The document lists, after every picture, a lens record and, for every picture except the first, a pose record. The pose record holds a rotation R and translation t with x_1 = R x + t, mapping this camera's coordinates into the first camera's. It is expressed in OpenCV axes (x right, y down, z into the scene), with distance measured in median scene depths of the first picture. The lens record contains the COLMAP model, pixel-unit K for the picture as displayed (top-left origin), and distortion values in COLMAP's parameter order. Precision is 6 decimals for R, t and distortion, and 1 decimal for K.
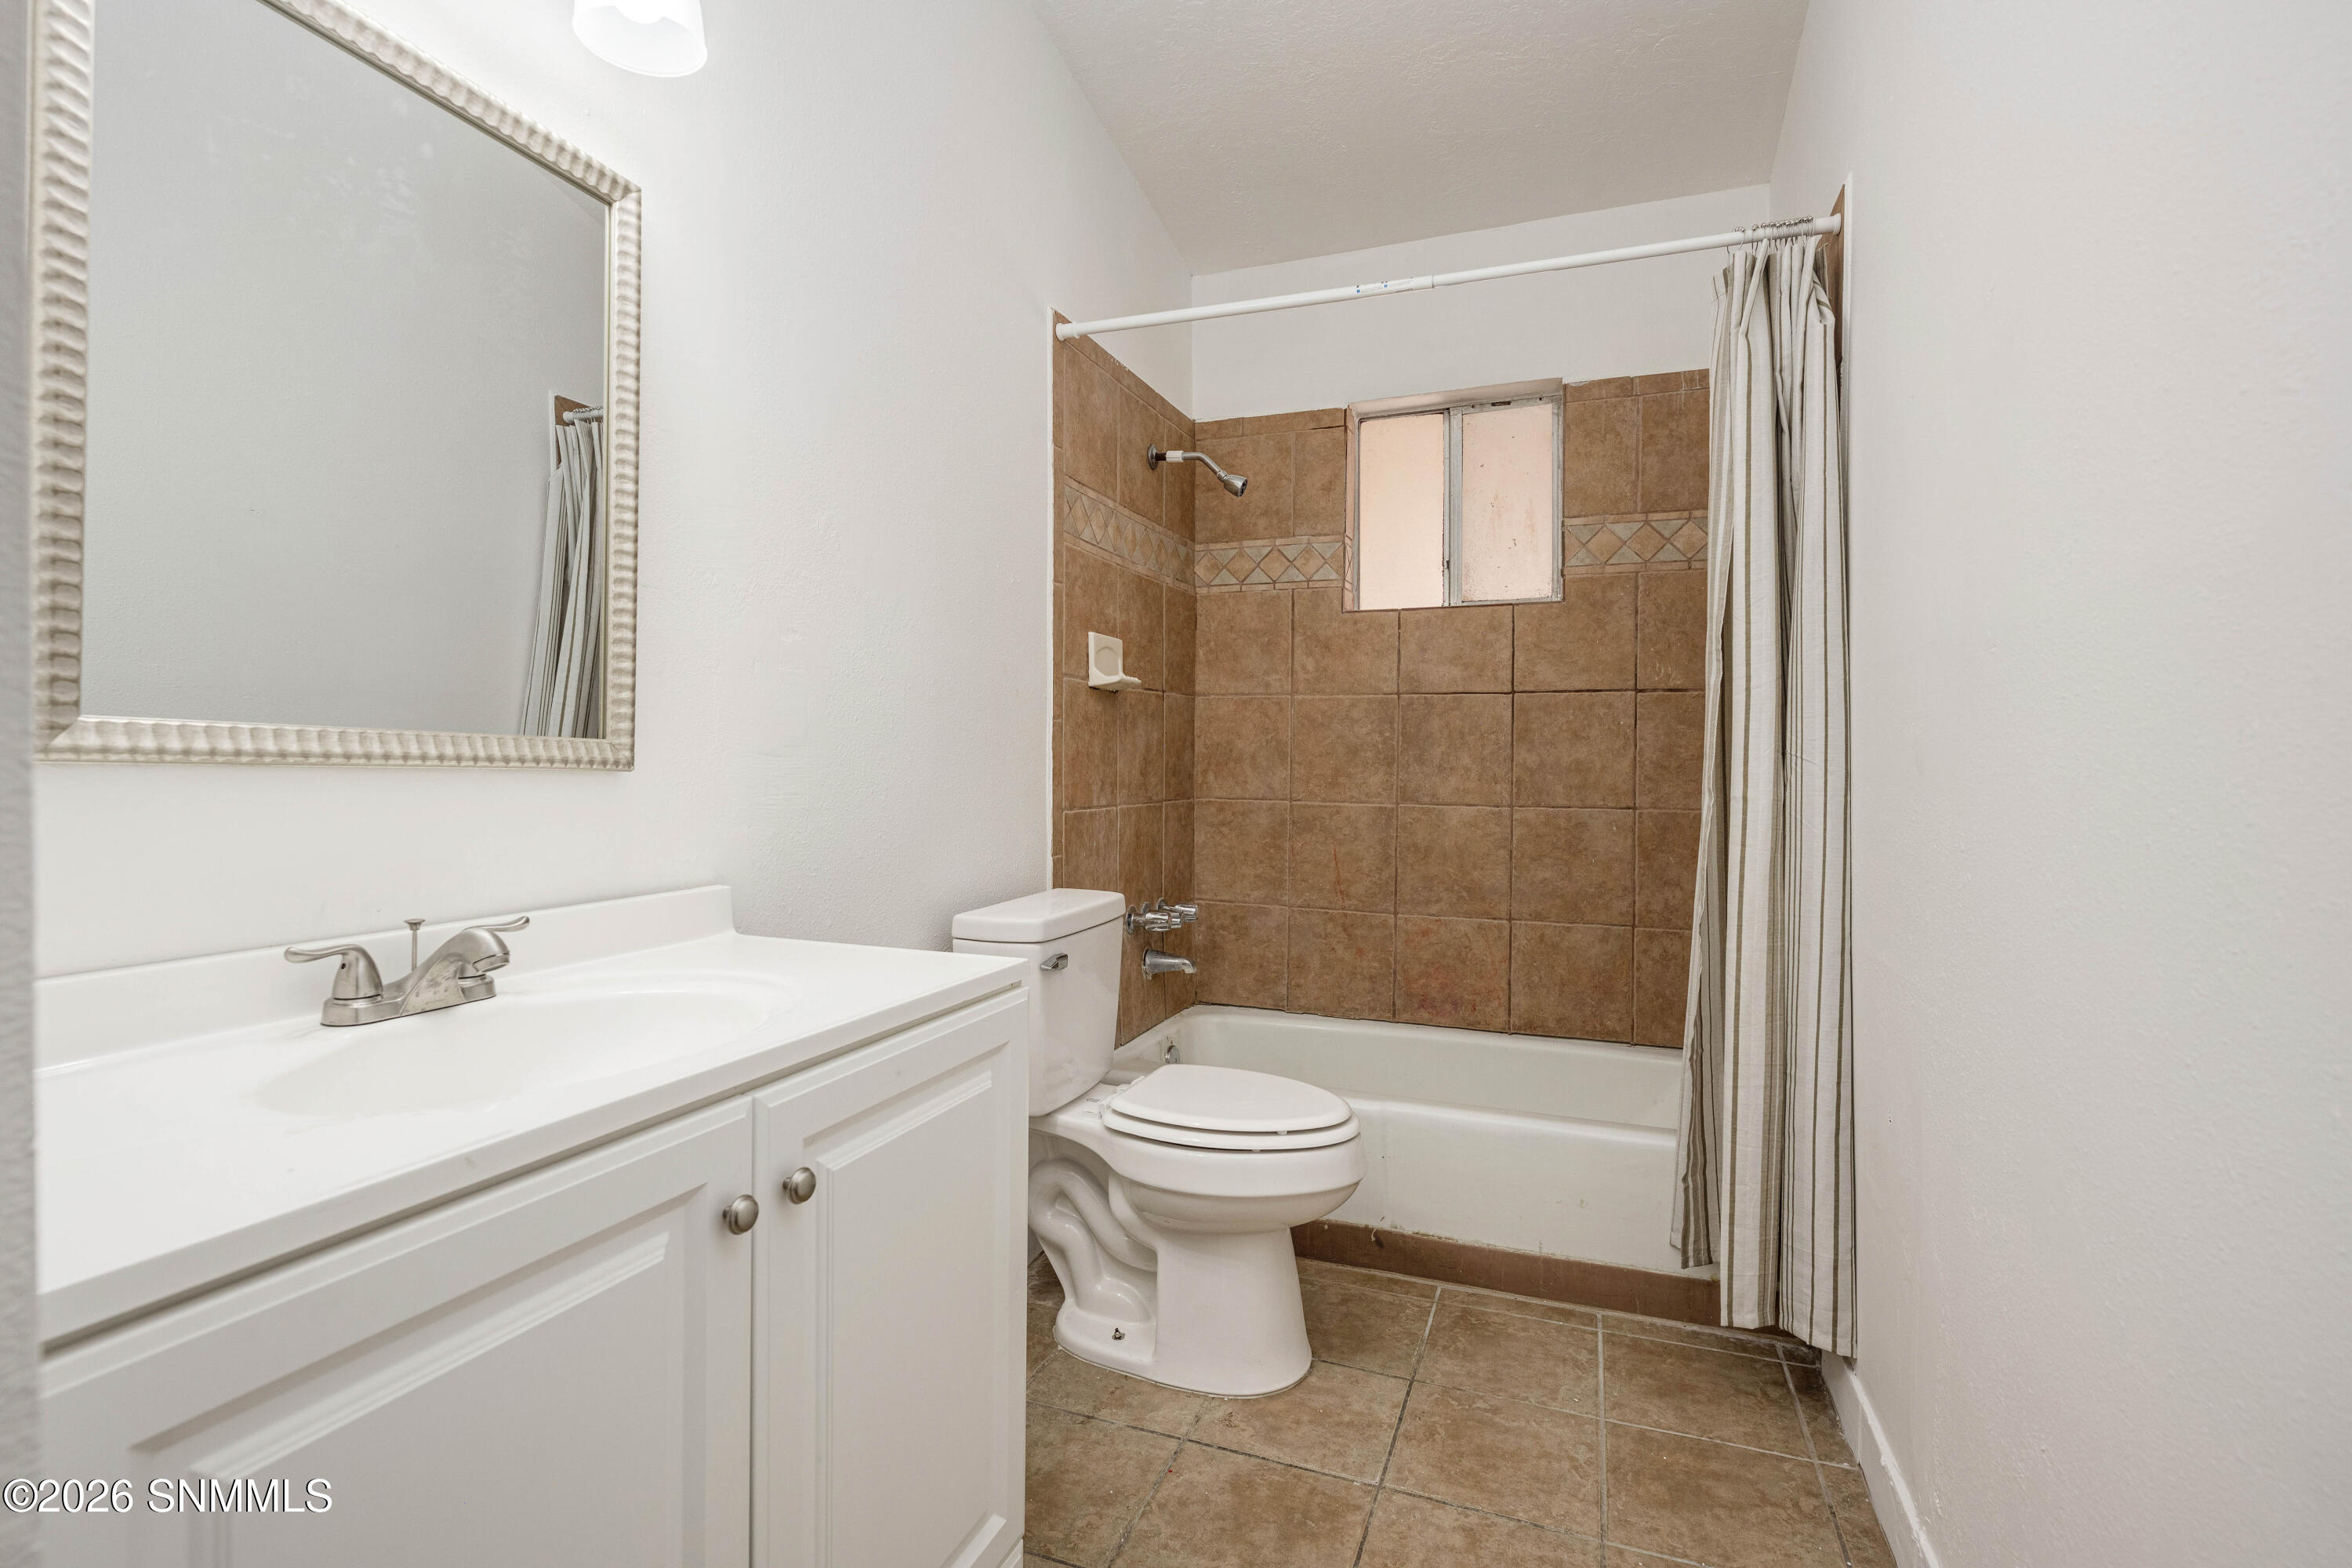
lens RADIAL K [[1122.5, 0, 1177.3], [0, 1122.5, 782.7], [0, 0, 1]] dist [-0.003675, 0.001035]
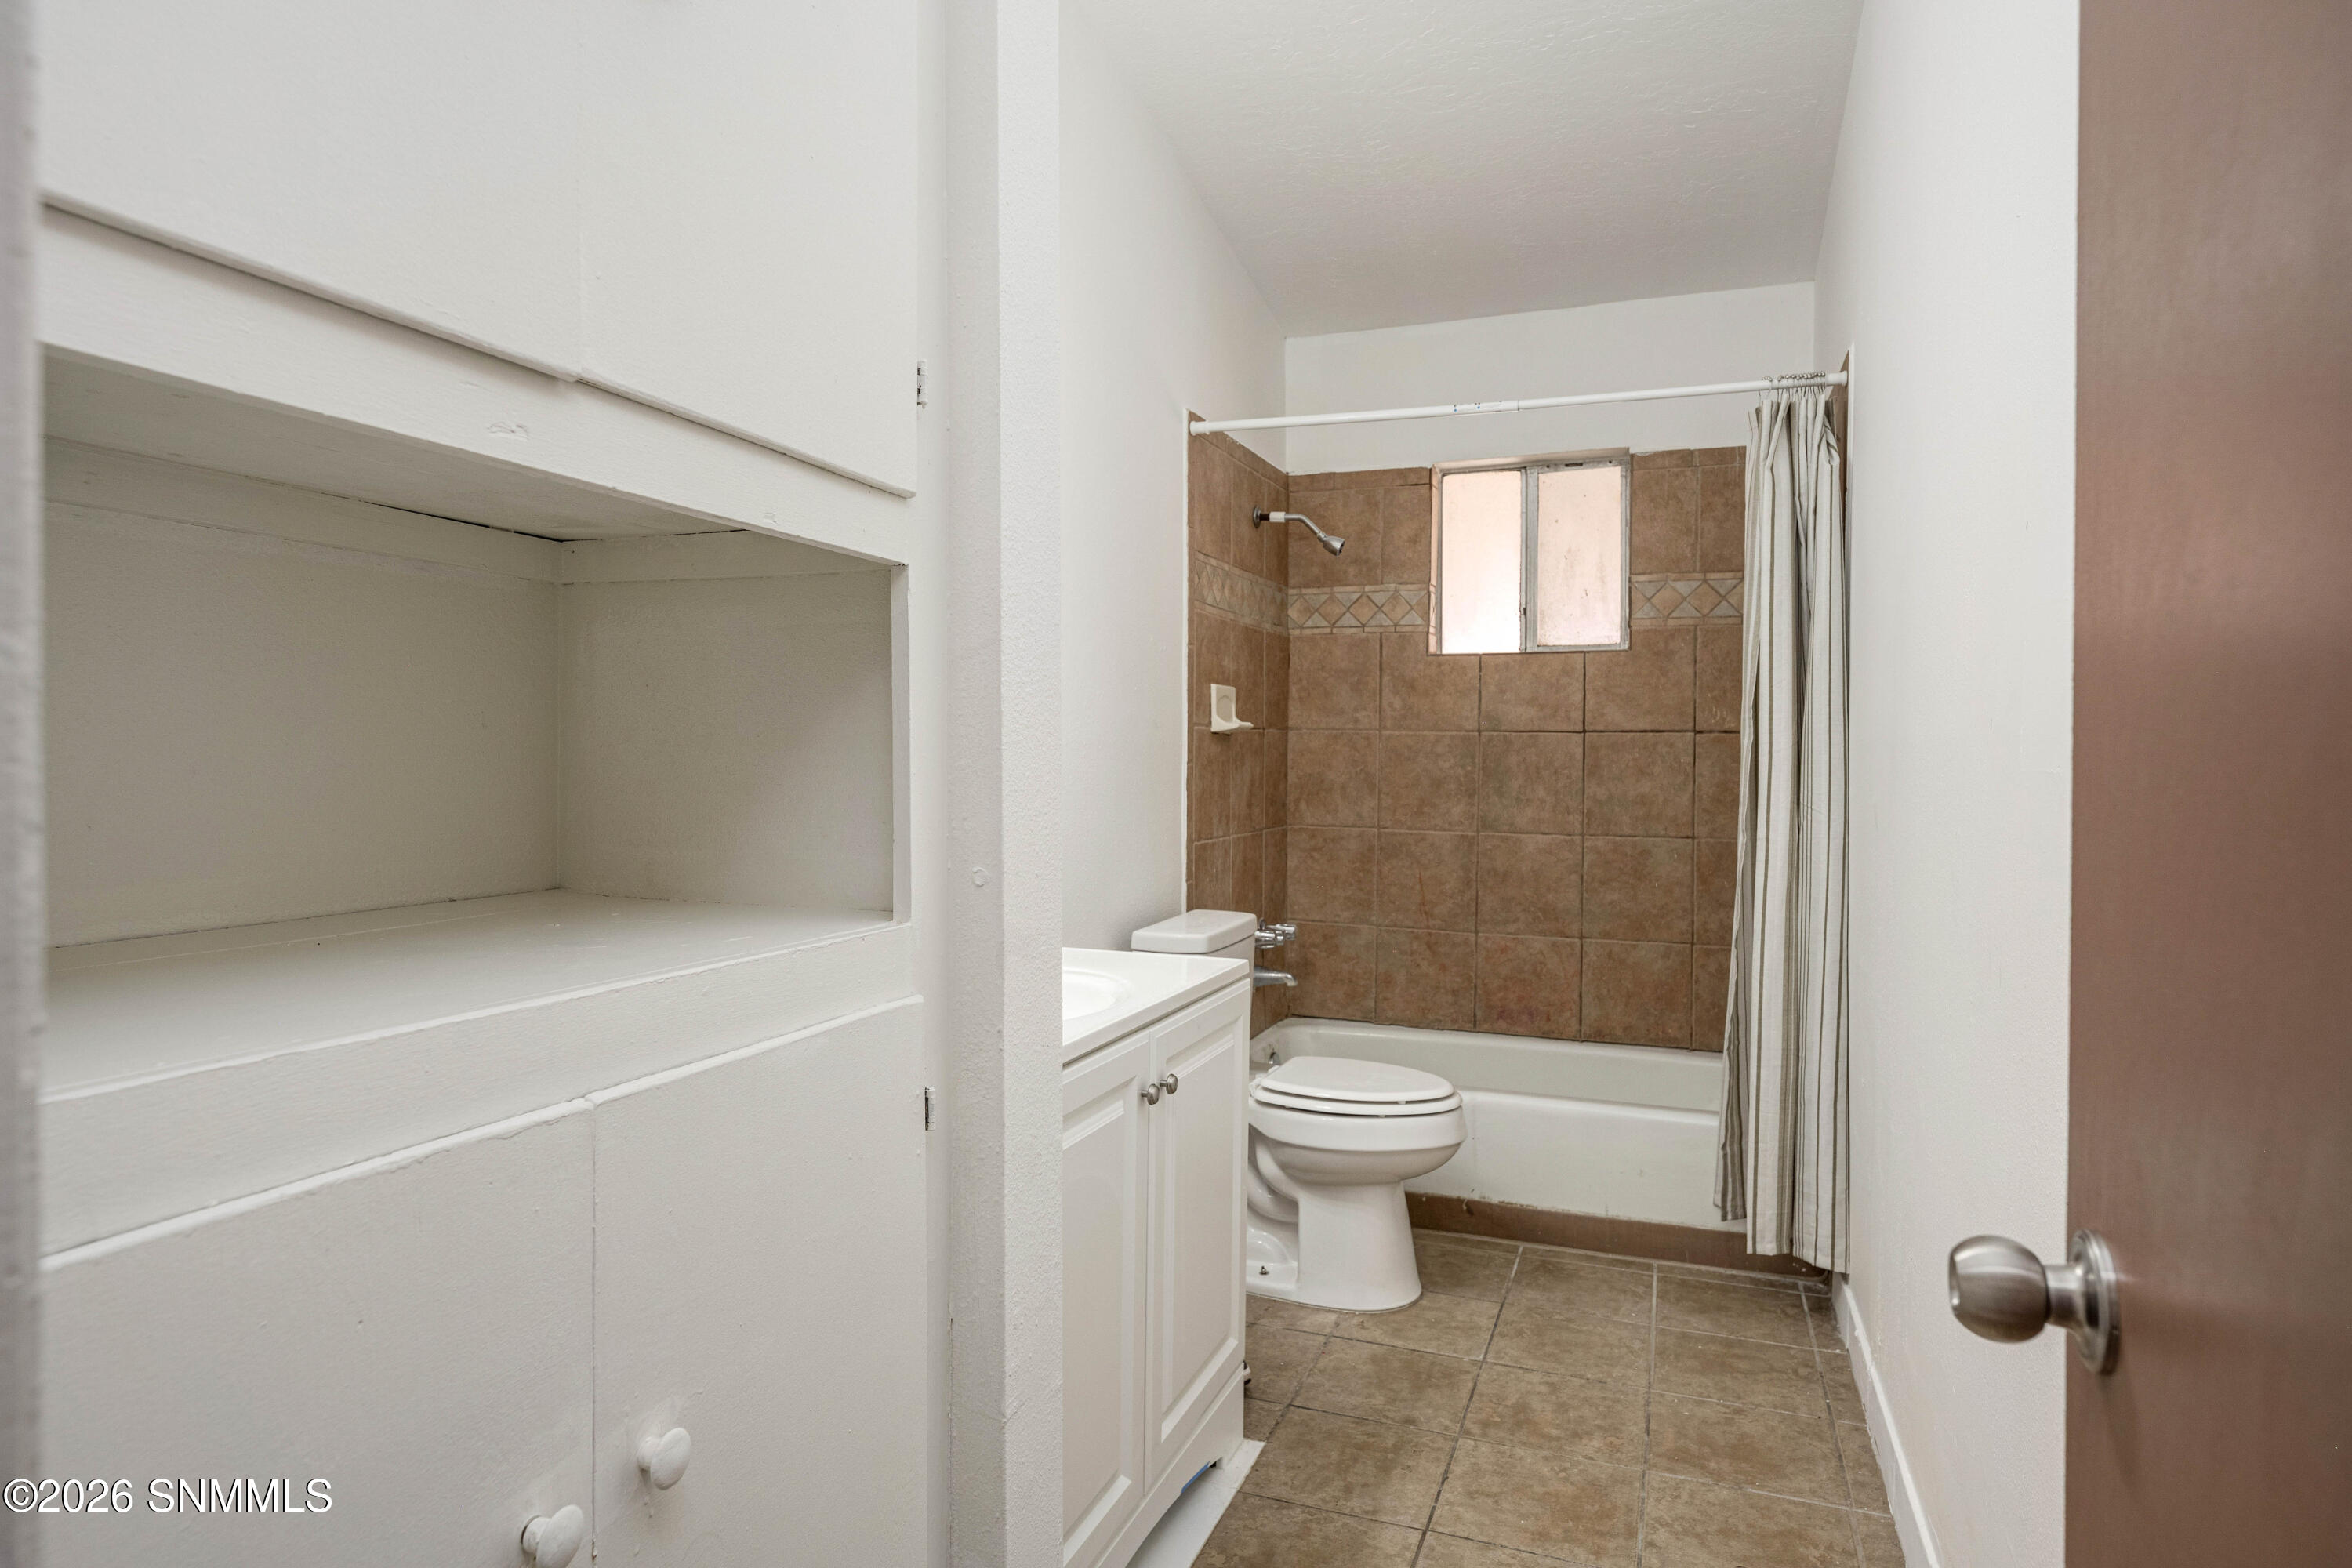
lens RADIAL K [[1353.8, 0, 1182.5], [0, 1353.8, 783.4], [0, 0, 1]] dist [0.000687, 0.001464]
pose [[0.999997, 0.000750, 0.002131, -0.127049], [-0.000755, 0.999996, 0.002575, -0.042534], [-0.002129, -0.002577, 0.999994, -0.425456]]
